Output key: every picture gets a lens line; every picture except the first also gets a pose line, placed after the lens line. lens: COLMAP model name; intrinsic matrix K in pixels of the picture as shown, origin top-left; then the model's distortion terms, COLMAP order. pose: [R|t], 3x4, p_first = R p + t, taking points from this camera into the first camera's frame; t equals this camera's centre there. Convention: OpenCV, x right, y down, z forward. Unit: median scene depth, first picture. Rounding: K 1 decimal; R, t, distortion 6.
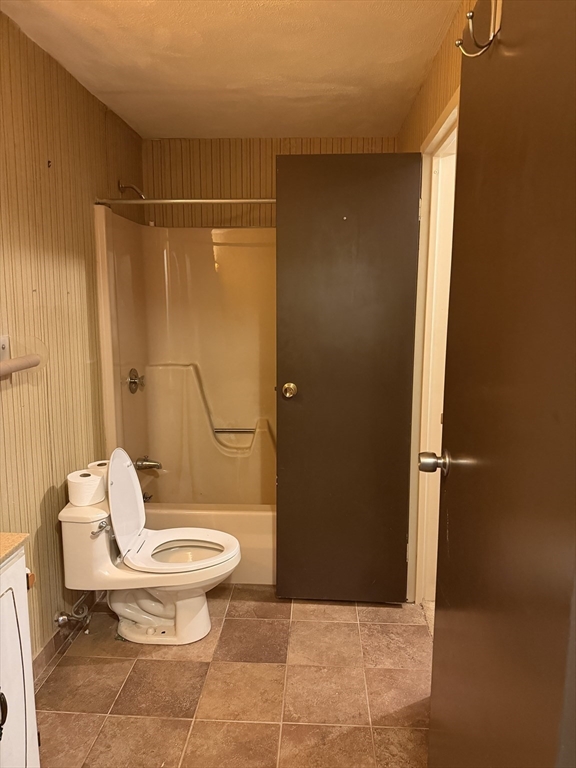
lens RADIAL K [[547.2, 0, 282.2], [0, 547.2, 378.1], [0, 0, 1]] dist [0.064733, -0.057050]
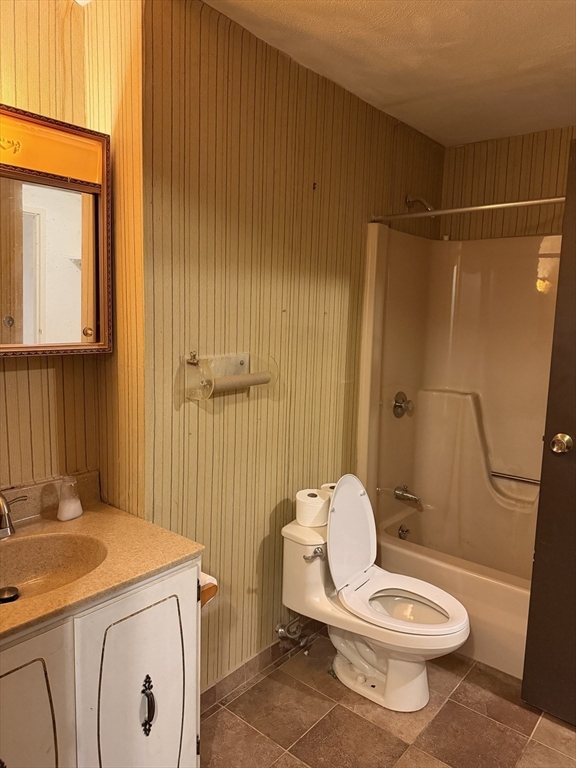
lens RADIAL K [[547.2, 0, 289.7], [0, 547.2, 383.9], [0, 0, 1]] dist [0.064733, -0.057050]
pose [[0.814537, 0.096525, -0.572025, 0.142727], [-0.106543, 0.994179, 0.016048, -0.033326], [0.570244, 0.047873, 0.820079, 0.146119]]
